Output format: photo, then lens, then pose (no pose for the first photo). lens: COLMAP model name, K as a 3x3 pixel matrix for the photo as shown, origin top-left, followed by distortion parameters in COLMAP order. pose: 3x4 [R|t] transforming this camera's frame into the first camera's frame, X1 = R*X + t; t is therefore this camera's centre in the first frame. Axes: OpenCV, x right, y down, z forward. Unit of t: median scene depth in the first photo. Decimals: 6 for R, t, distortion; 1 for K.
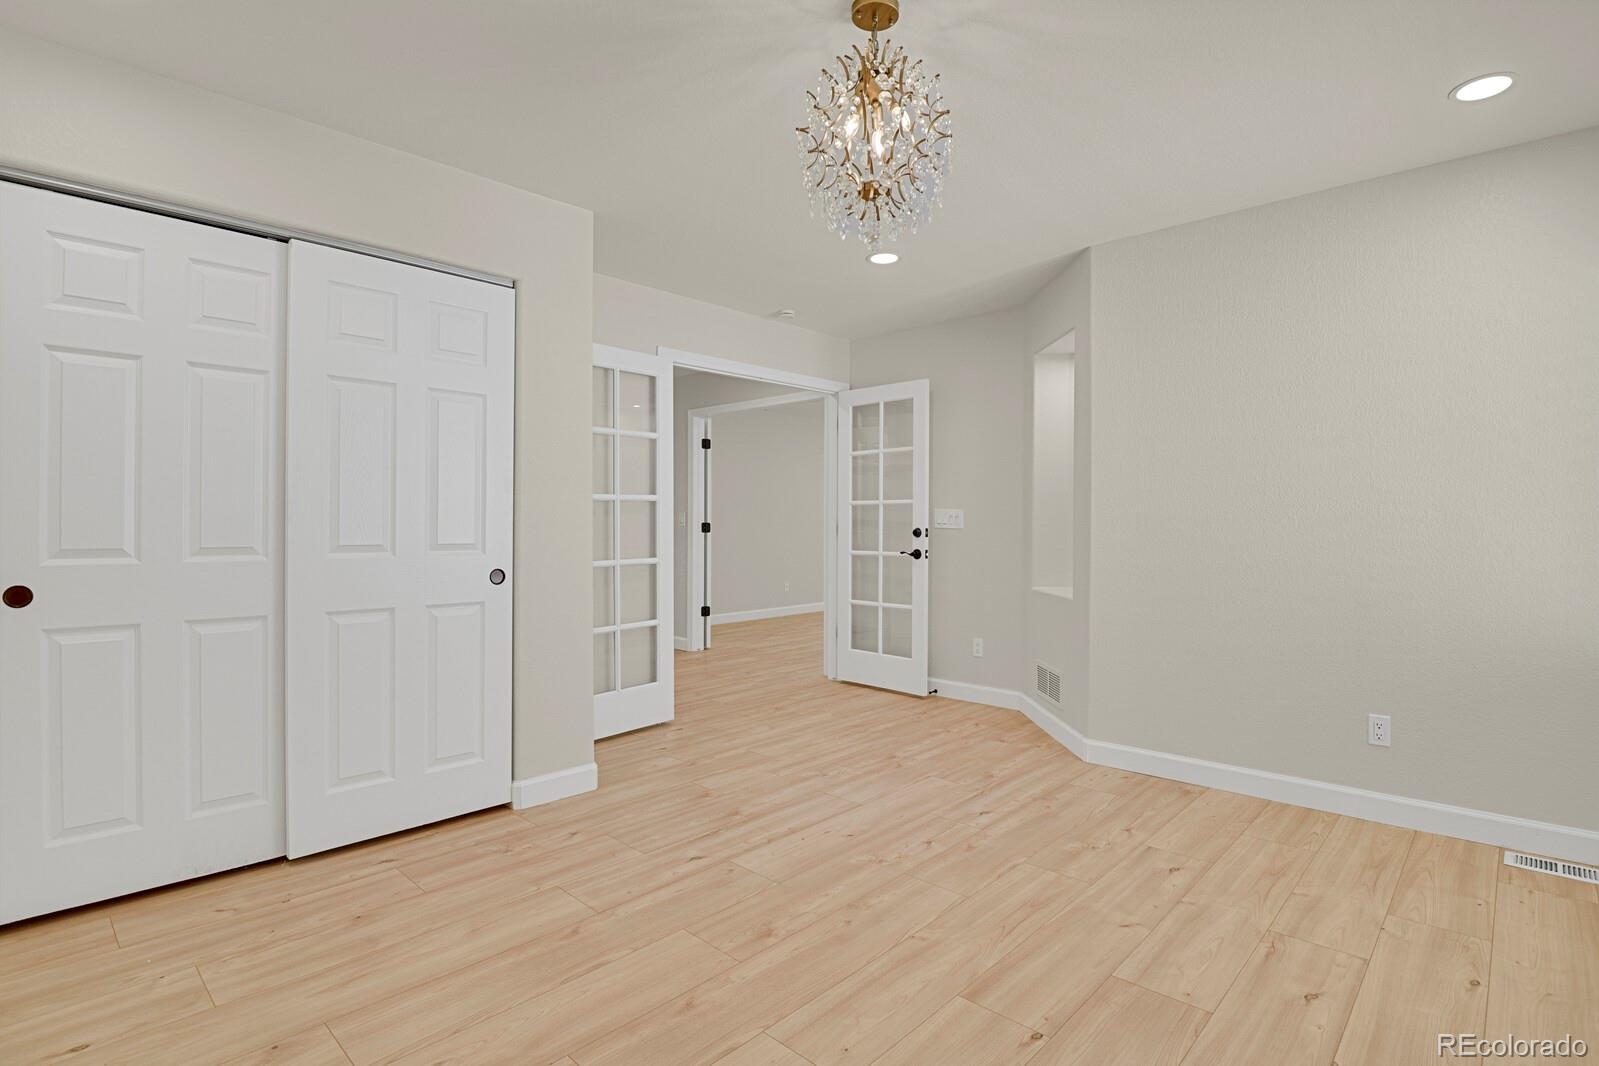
lens RADIAL K [[786.2, 0, 797.6], [0, 786.2, 527.0], [0, 0, 1]] dist [-0.020729, -0.005362]
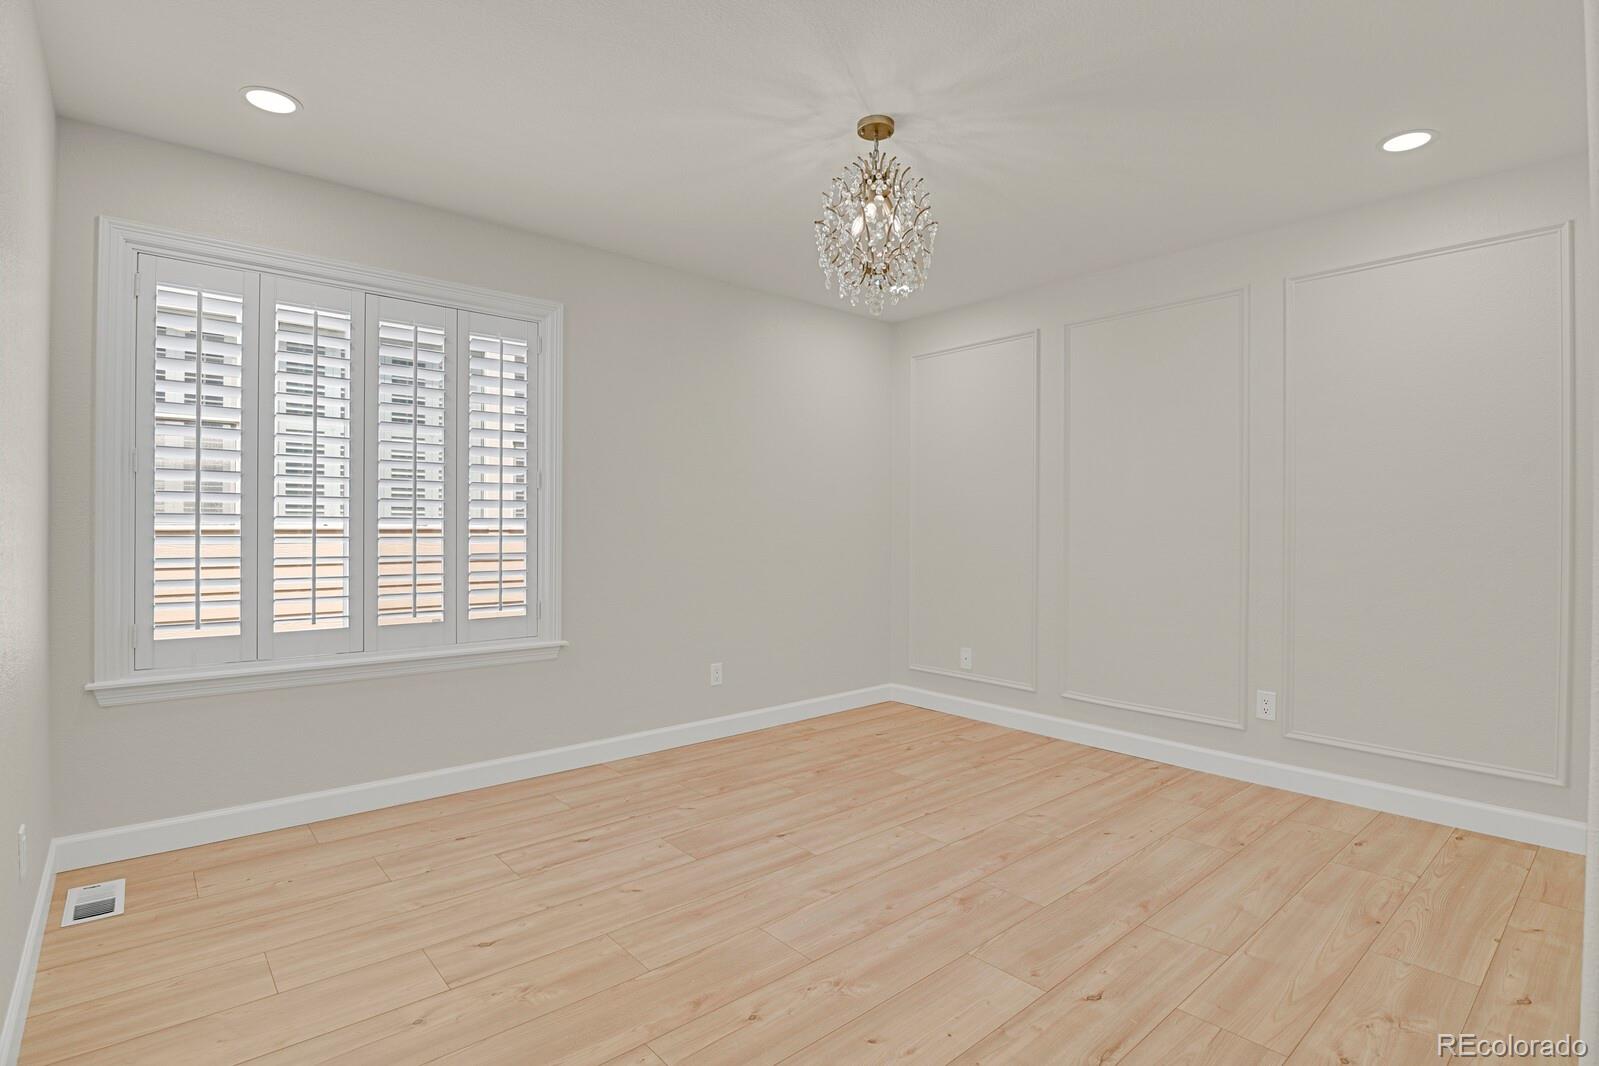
lens RADIAL K [[786.2, 0, 798.6], [0, 786.2, 527.4], [0, 0, 1]] dist [-0.020729, -0.005362]
pose [[-0.995424, -0.006030, 0.095362, 0.086186], [-0.005373, 0.999960, 0.007141, -0.010750], [-0.095401, 0.006596, -0.995417, 2.001752]]
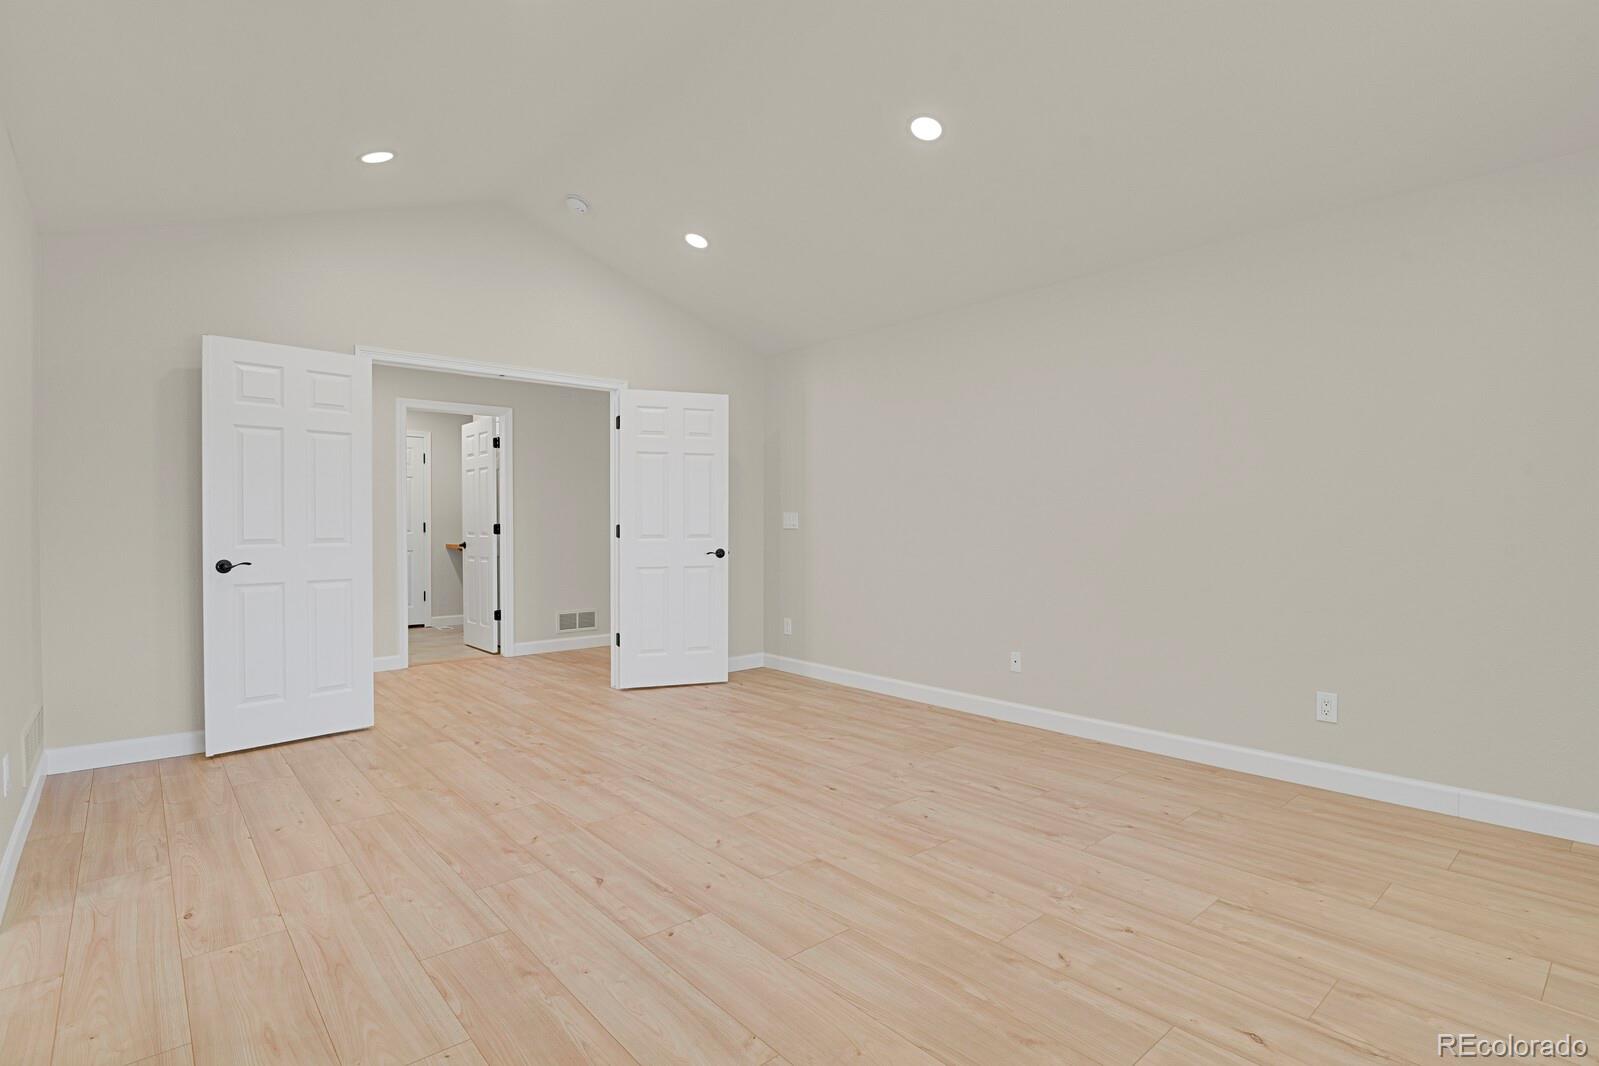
lens RADIAL K [[786.2, 0, 794.7], [0, 786.2, 524.1], [0, 0, 1]] dist [-0.020729, -0.005362]
pose [[-0.106627, 0.006464, -0.994278, 1.885720], [-0.005451, 0.999960, 0.007085, -0.015368], [0.994284, 0.006175, -0.106588, 1.971999]]
